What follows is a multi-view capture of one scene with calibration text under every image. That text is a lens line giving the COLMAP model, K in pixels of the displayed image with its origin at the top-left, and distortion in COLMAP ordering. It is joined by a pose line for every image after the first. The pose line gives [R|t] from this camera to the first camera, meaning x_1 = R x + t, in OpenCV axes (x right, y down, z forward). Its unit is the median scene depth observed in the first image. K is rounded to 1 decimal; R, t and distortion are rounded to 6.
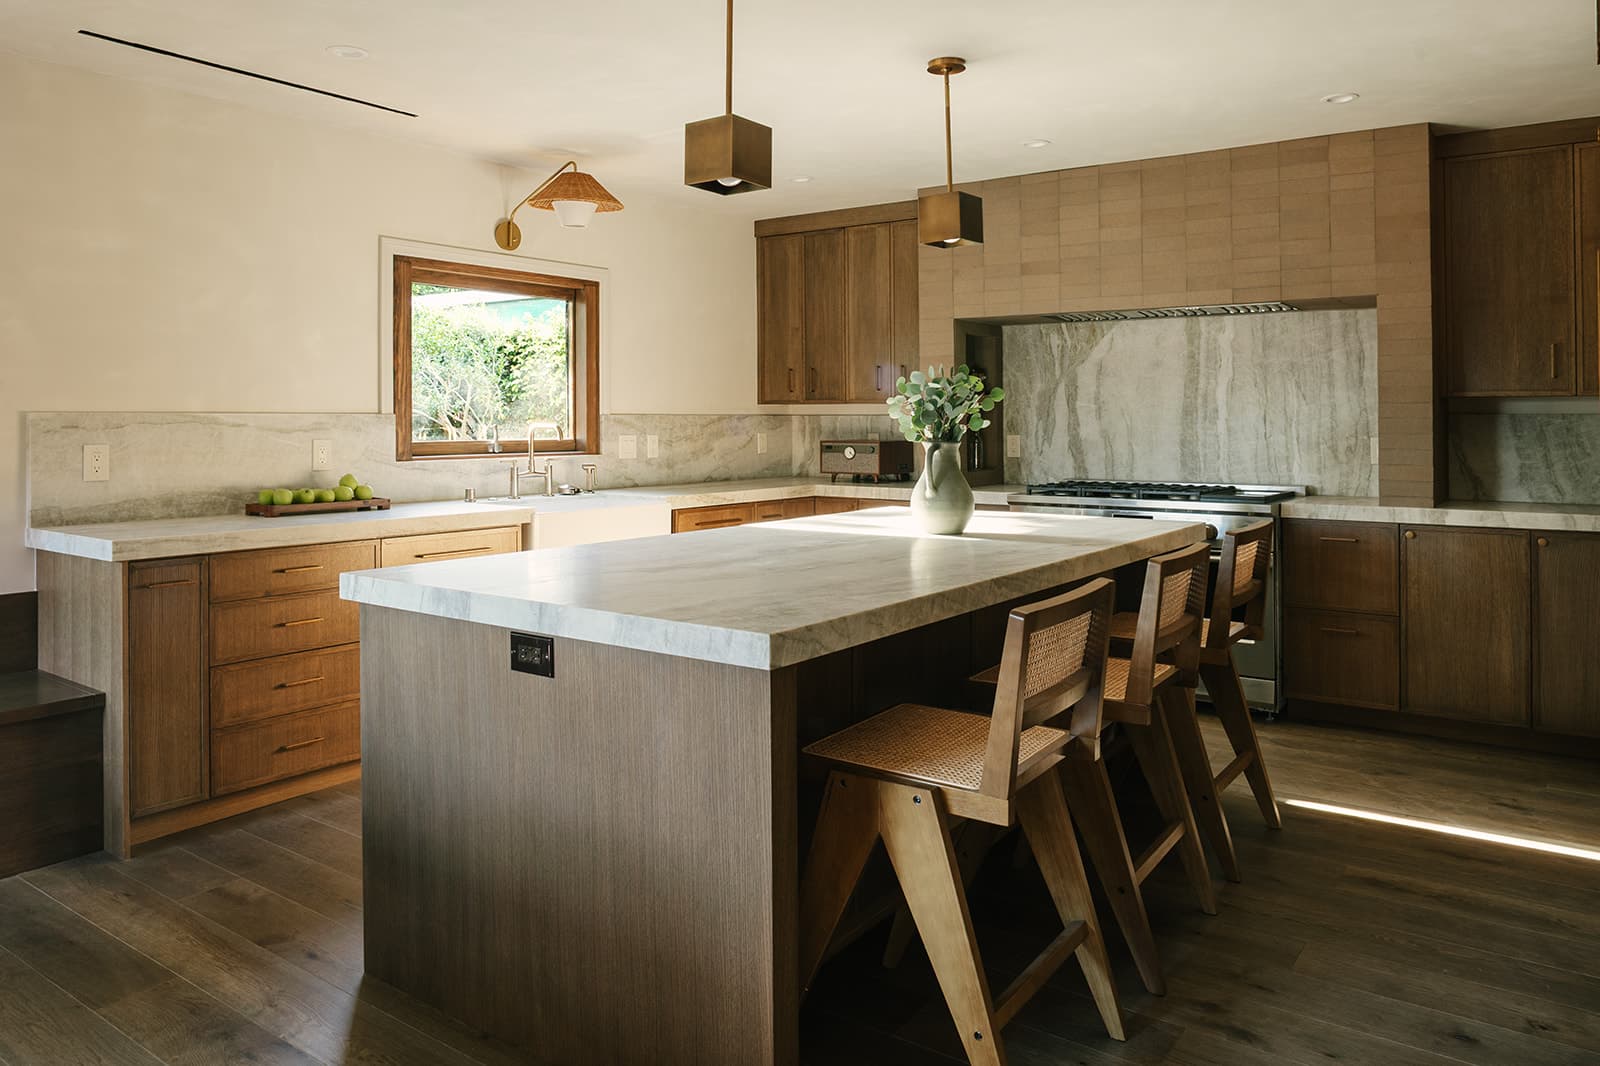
lens RADIAL K [[1128.5, 0, 801.1], [0, 1128.5, 414.7], [0, 0, 1]] dist [-0.046338, 0.024672]
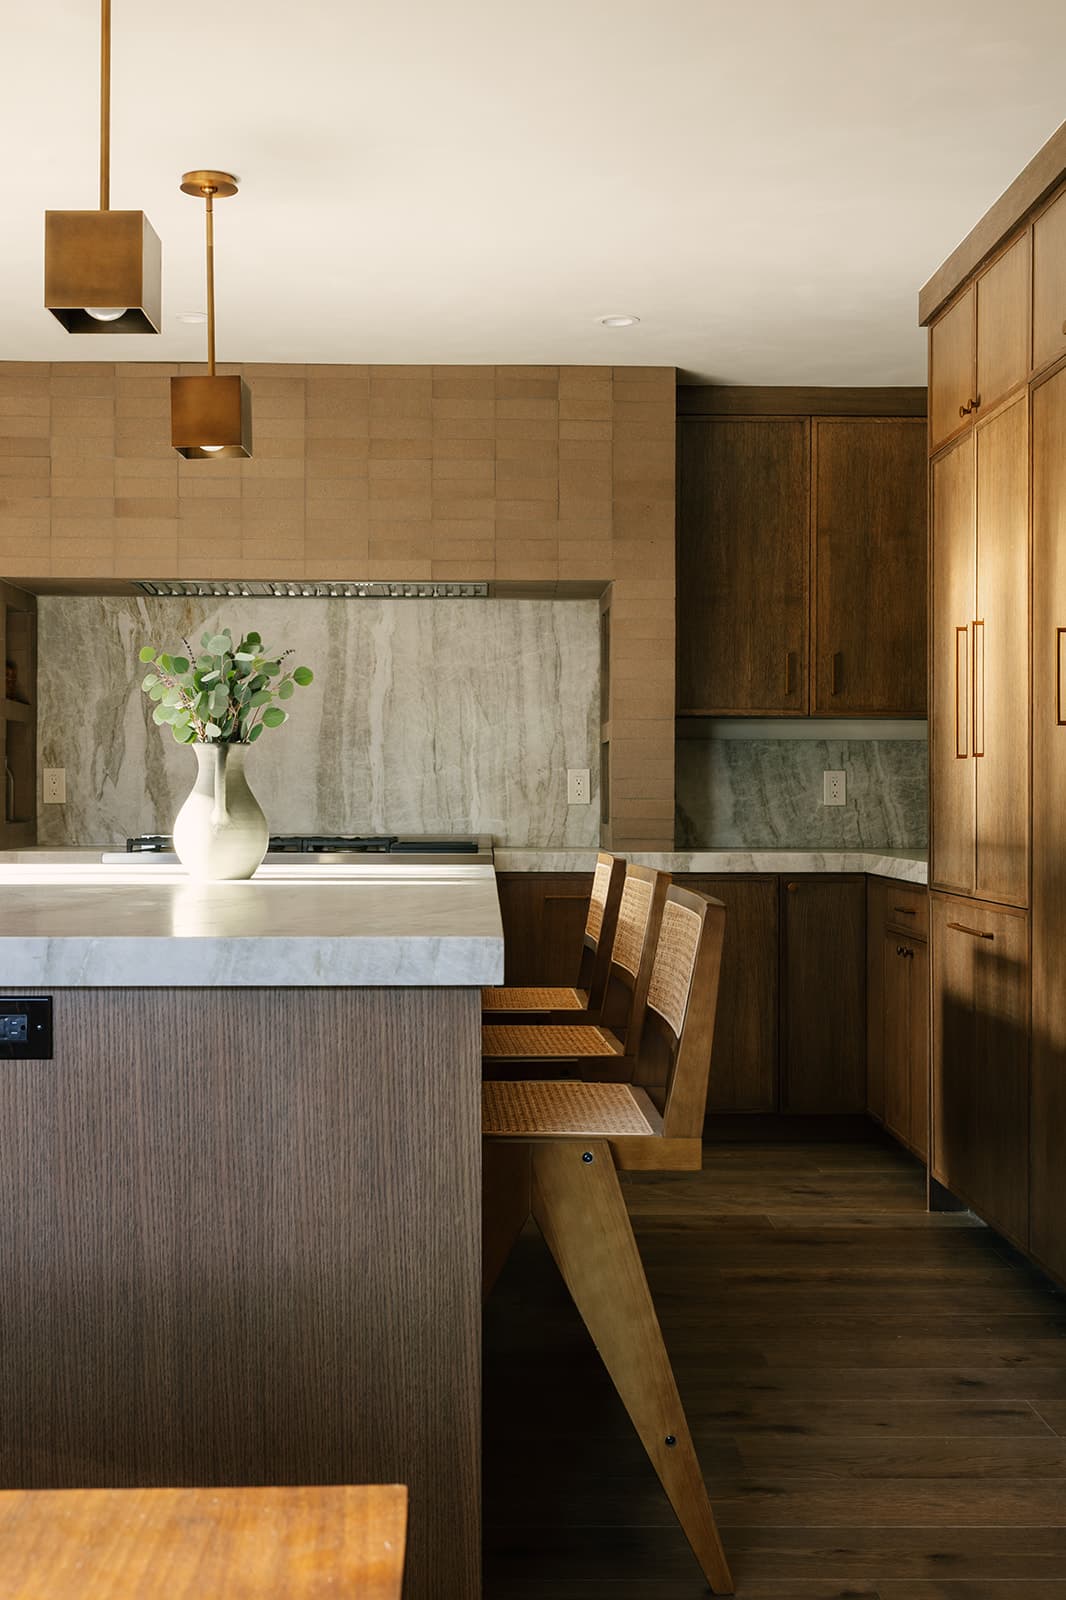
lens RADIAL K [[1850.3, 0, 533.0], [0, 1850.3, 800.0], [0, 0, 1]] dist [-0.002294, -0.004958]
pose [[0.799601, 0.001075, 0.600531, -0.288707], [-0.005332, 0.999972, 0.005310, 0.037319], [-0.600508, -0.007448, 0.799584, 0.001205]]
